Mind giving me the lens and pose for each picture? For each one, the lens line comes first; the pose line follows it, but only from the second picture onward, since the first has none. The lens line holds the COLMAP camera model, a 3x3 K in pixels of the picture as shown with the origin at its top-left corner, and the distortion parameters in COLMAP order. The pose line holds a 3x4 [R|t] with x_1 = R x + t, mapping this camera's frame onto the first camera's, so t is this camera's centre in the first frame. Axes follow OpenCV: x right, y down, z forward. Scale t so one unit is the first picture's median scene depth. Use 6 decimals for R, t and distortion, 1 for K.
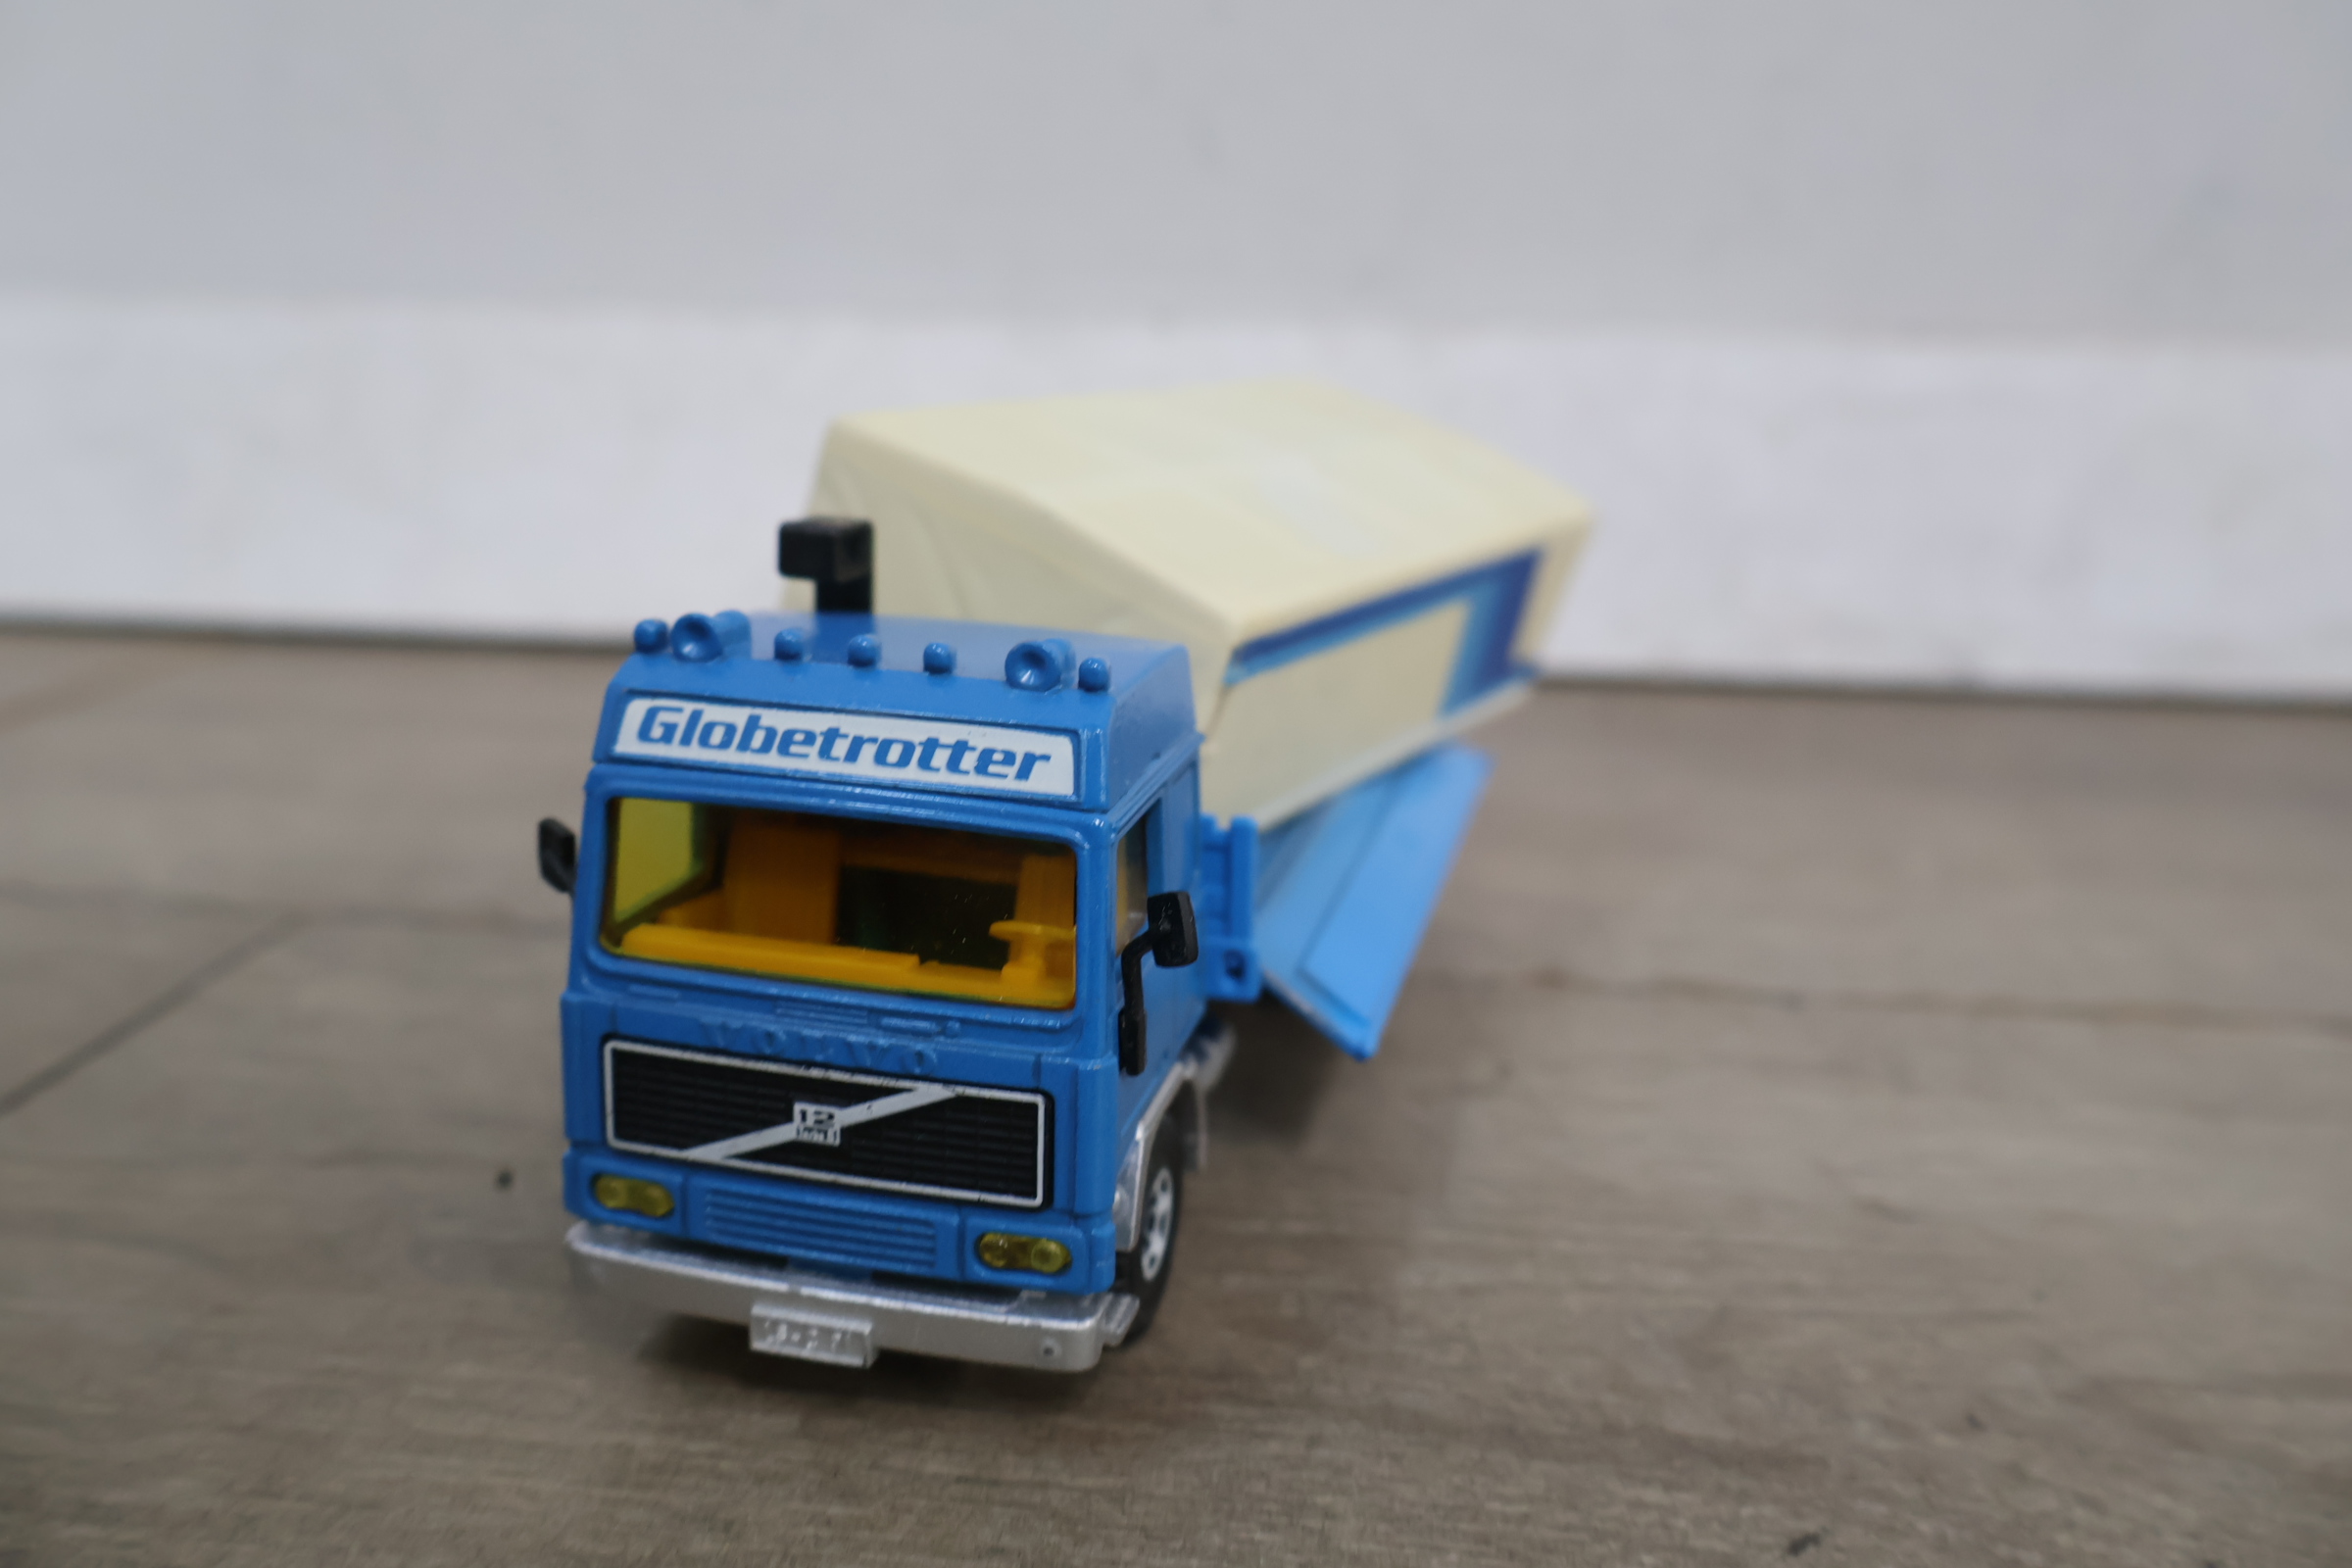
lens RADIAL K [[2065.8, 0, 1190.7], [0, 2065.8, 785.7], [0, 0, 1]] dist [0.010170, -0.015157]
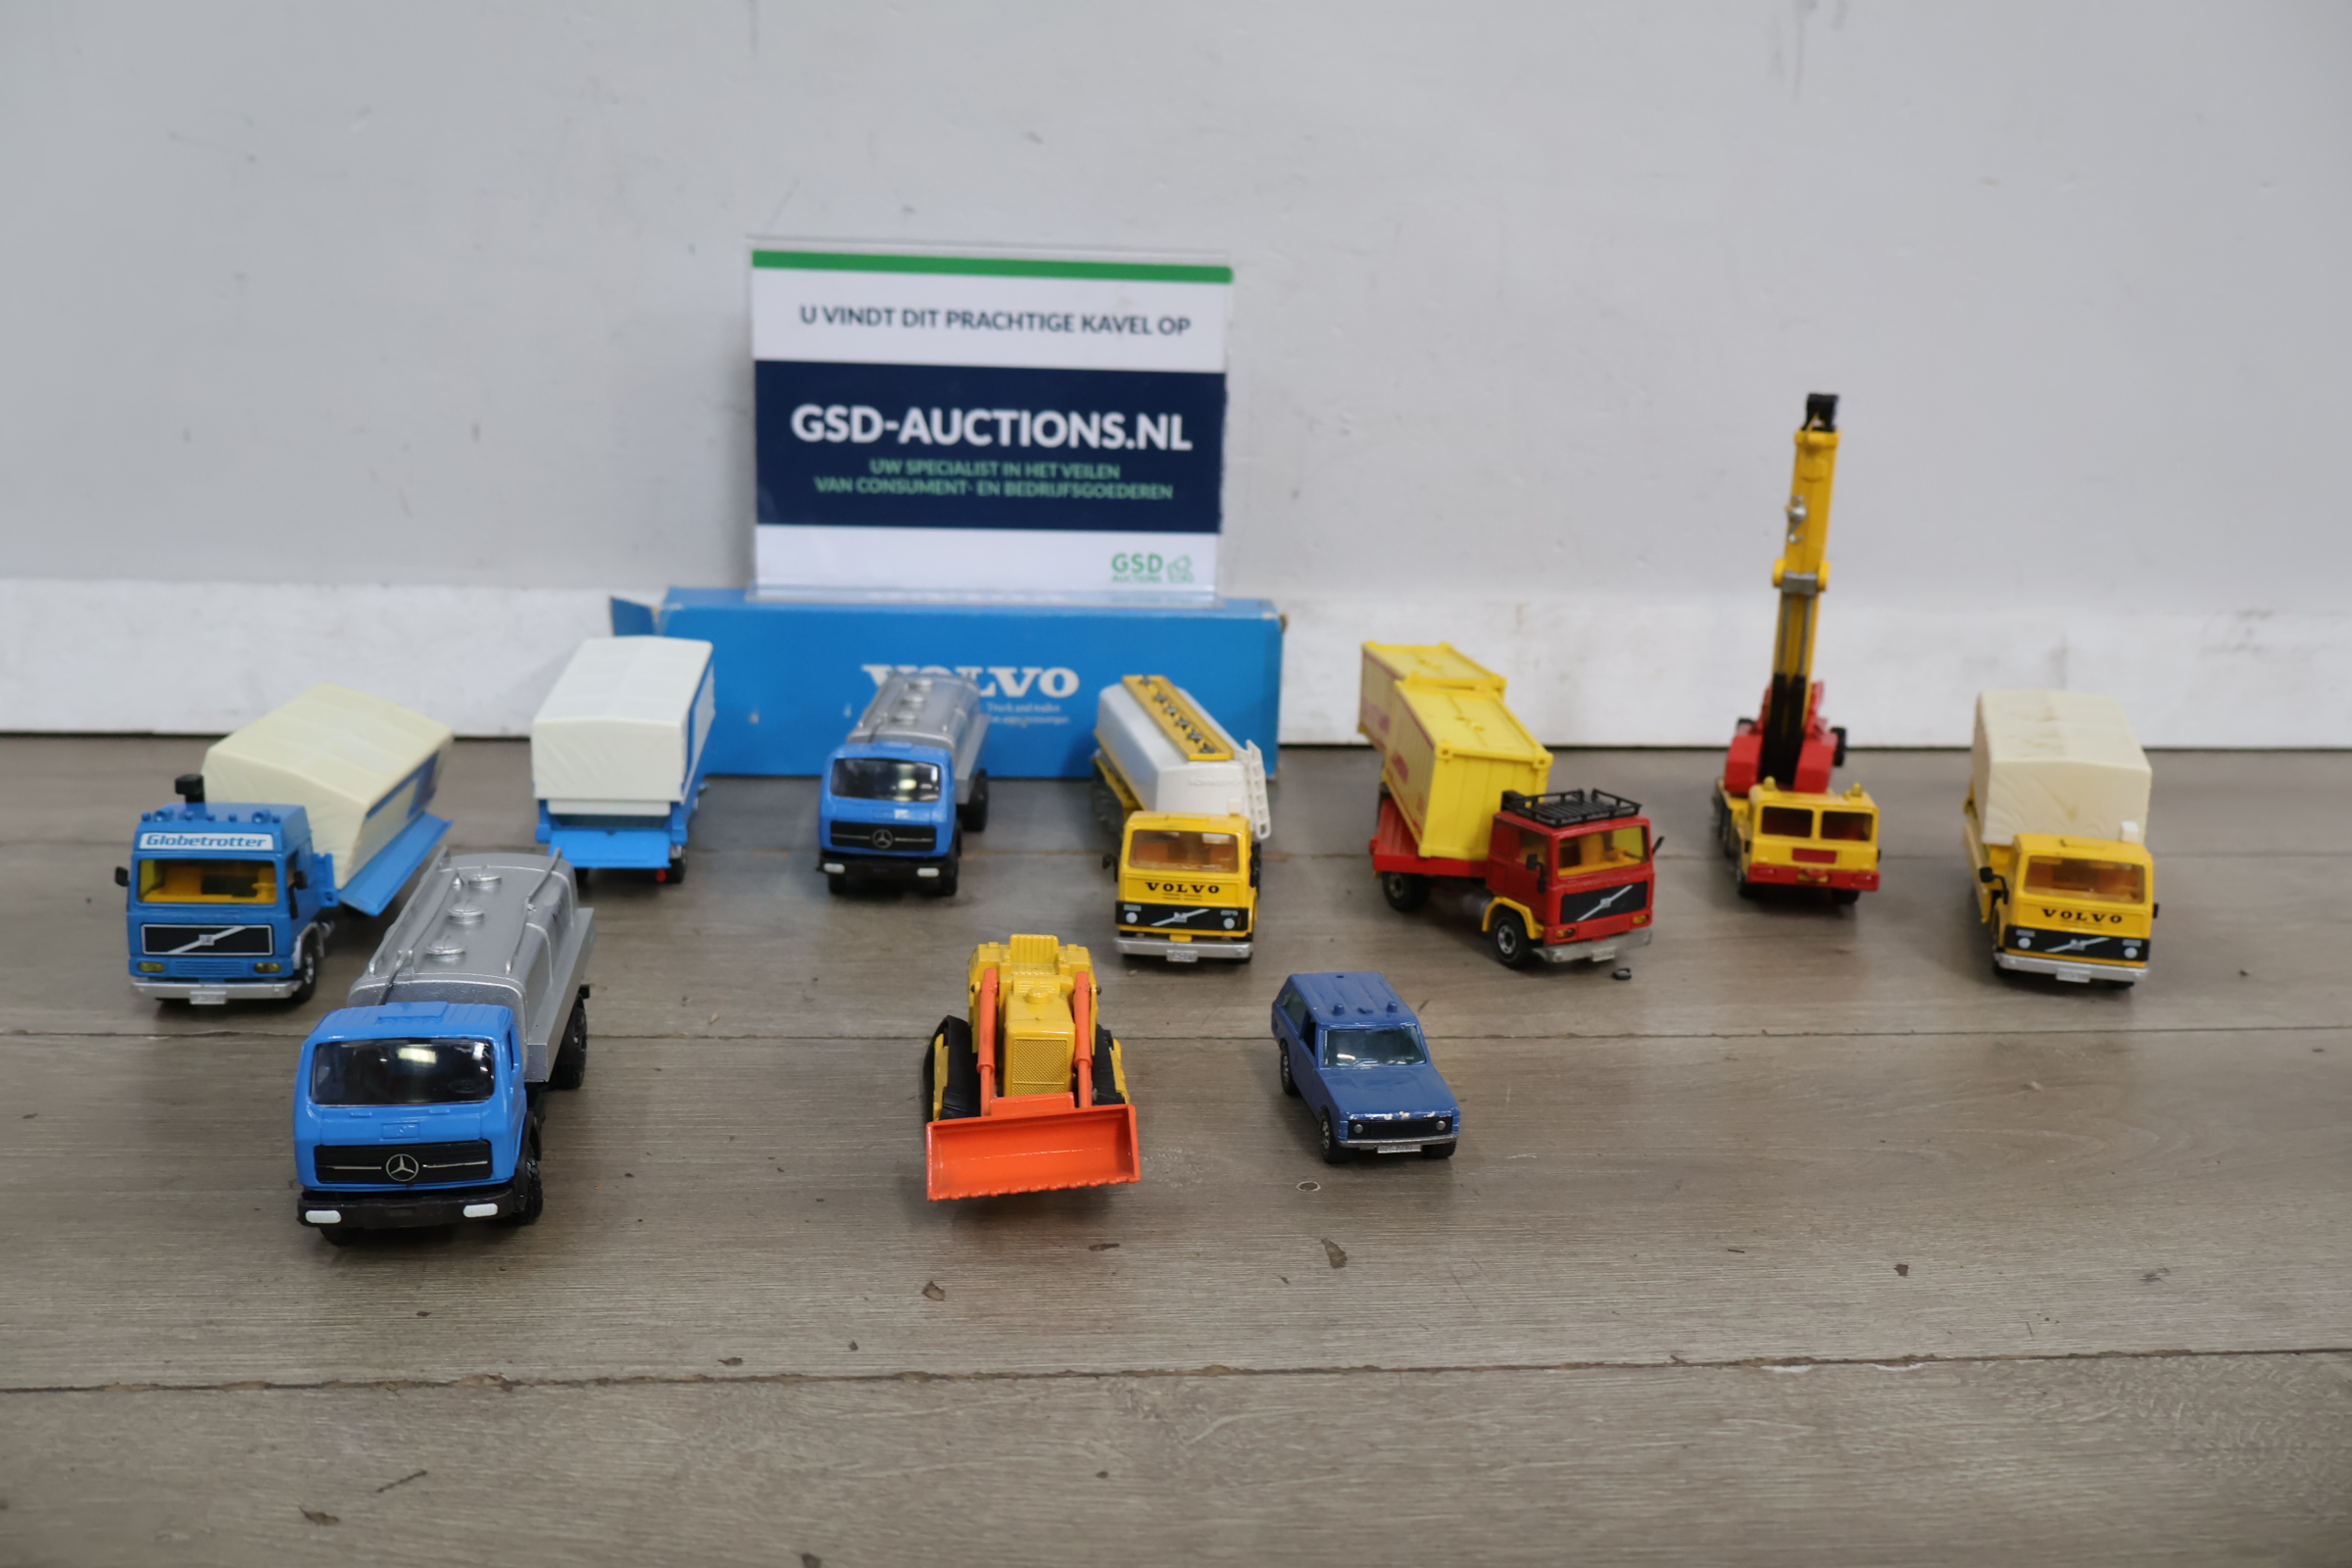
lens RADIAL K [[2077.1, 0, 1164.0], [0, 2077.1, 779.9], [0, 0, 1]] dist [0.018398, -0.011624]
pose [[0.936308, -0.071366, 0.343852, 0.171579], [0.078137, 0.996925, -0.005859, 0.028115], [-0.342376, 0.032354, 0.939006, -3.199697]]
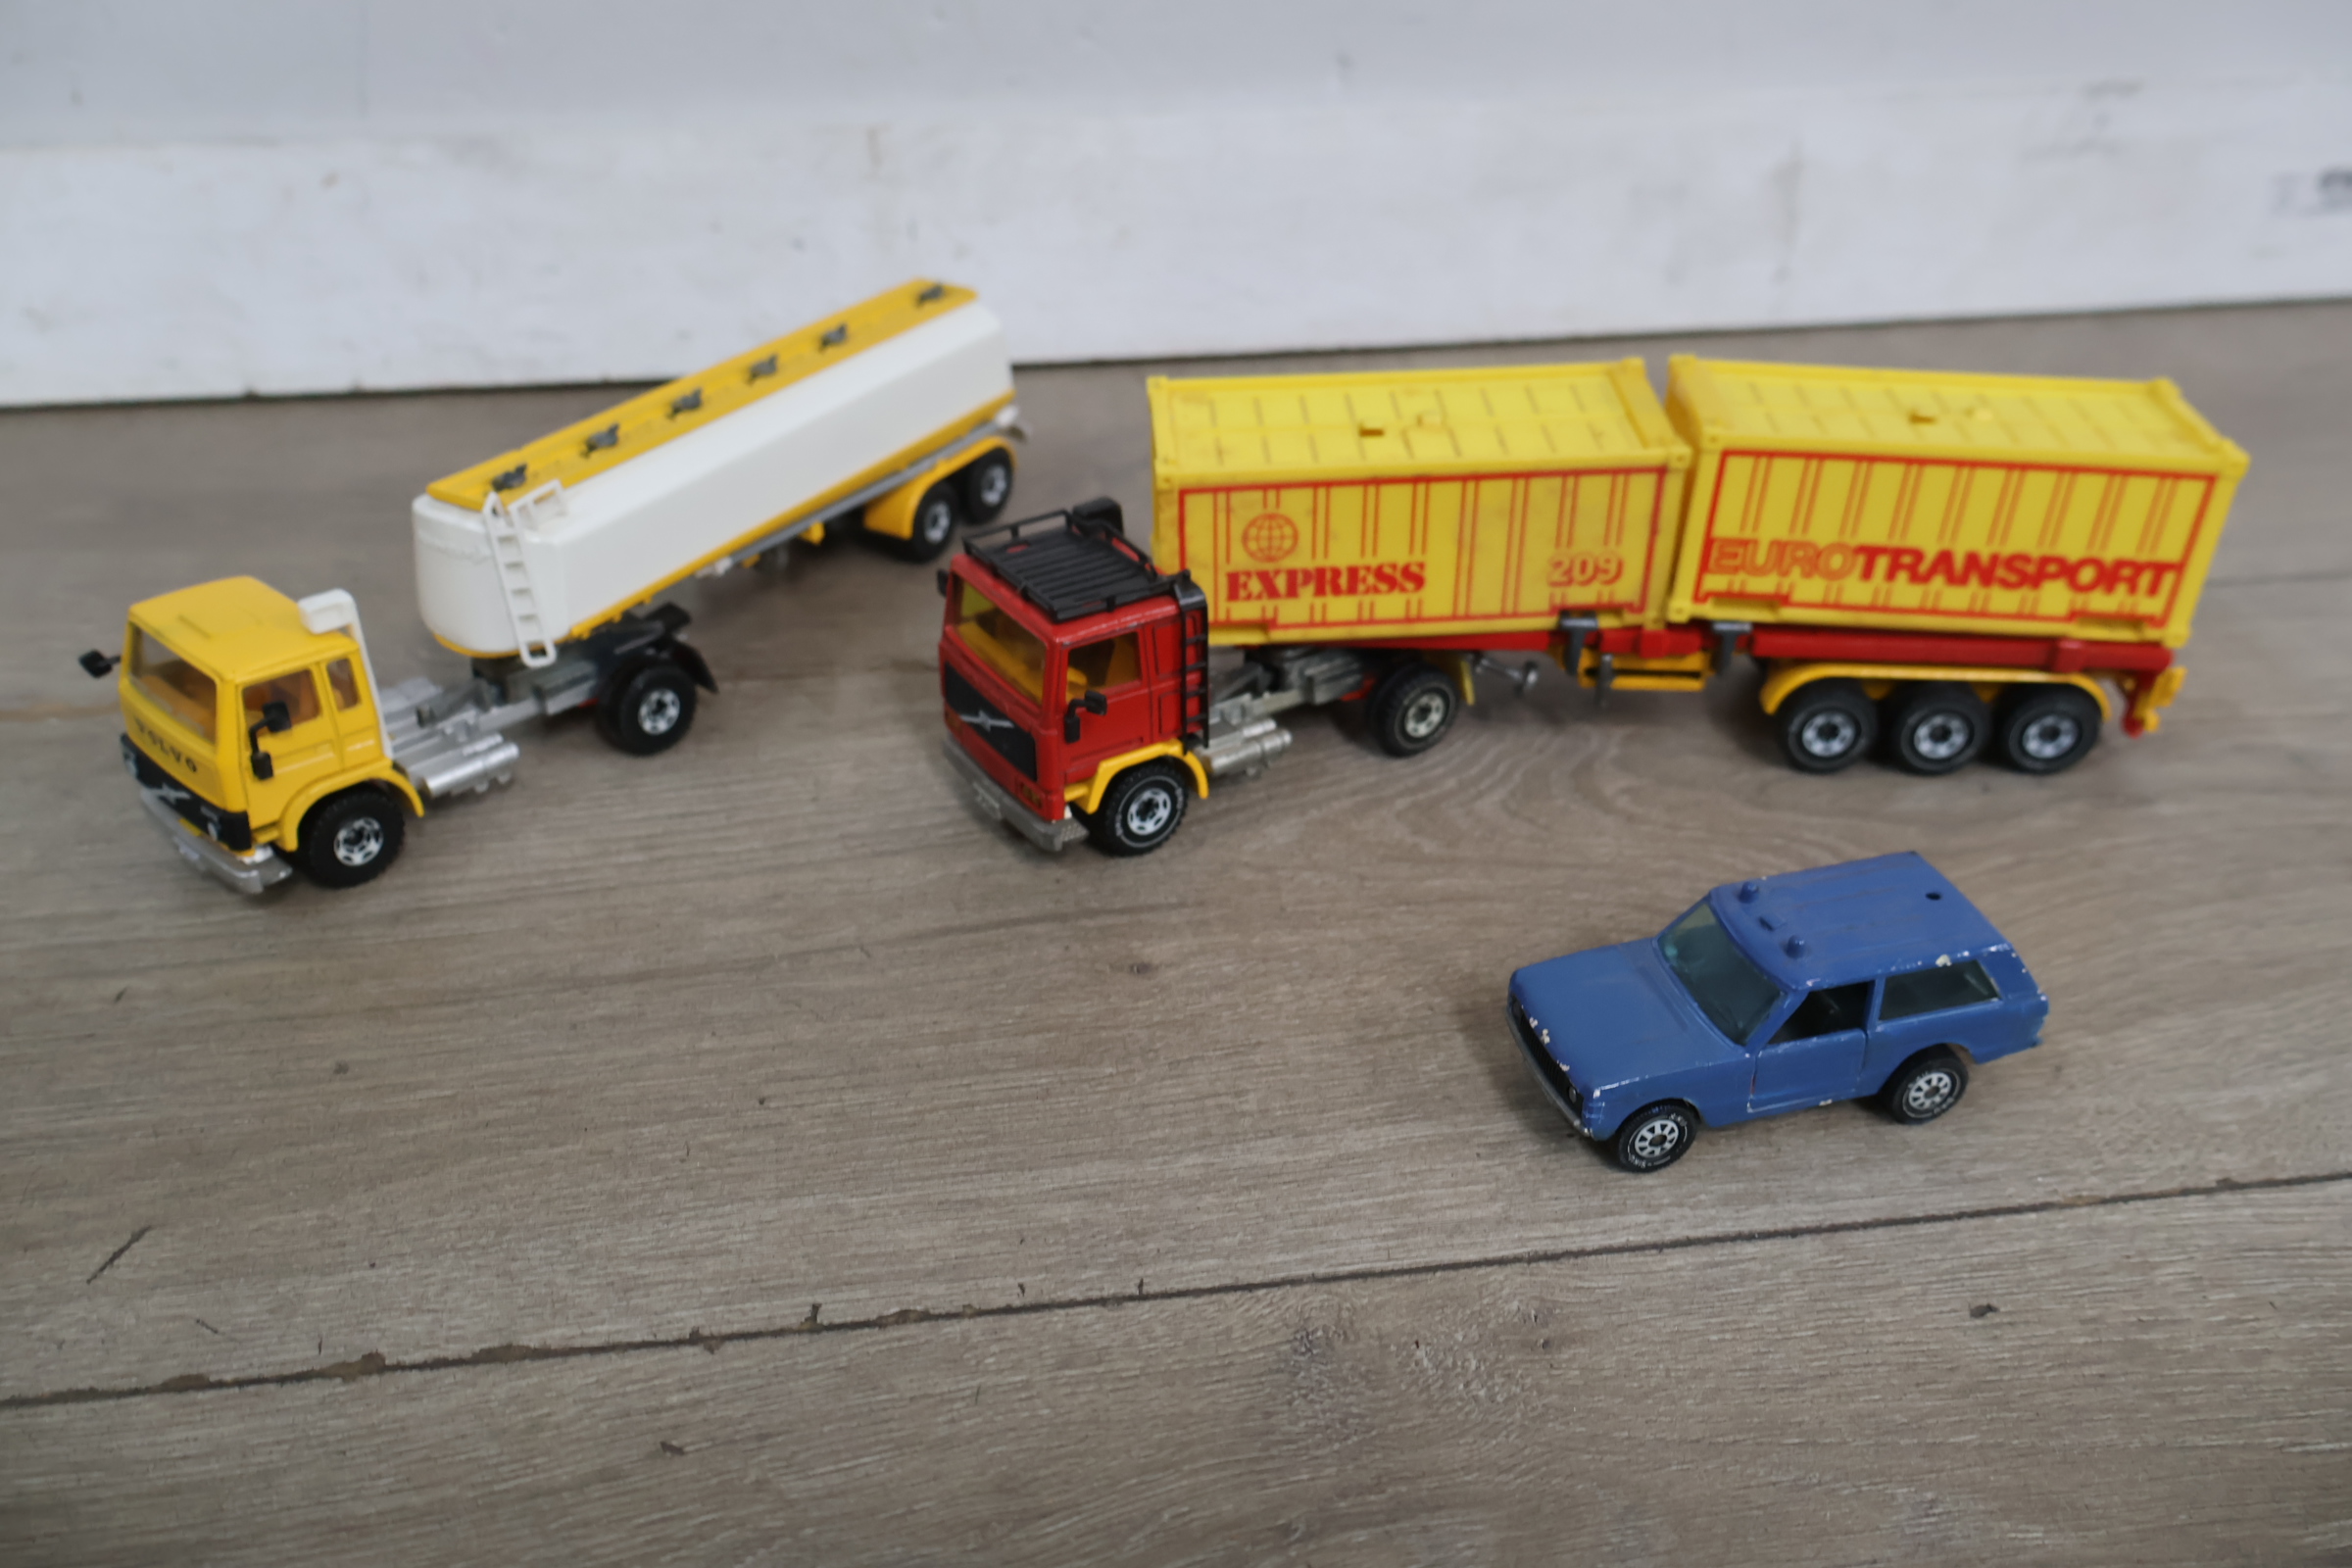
lens RADIAL K [[2094.5, 0, 1171.1], [0, 2094.5, 808.7], [0, 0, 1]] dist [0.010767, 0.012085]
pose [[0.919953, -0.217431, 0.326205, 2.365653], [0.111381, 0.942772, 0.314287, -0.417706], [-0.375873, -0.252796, 0.891523, -1.519415]]
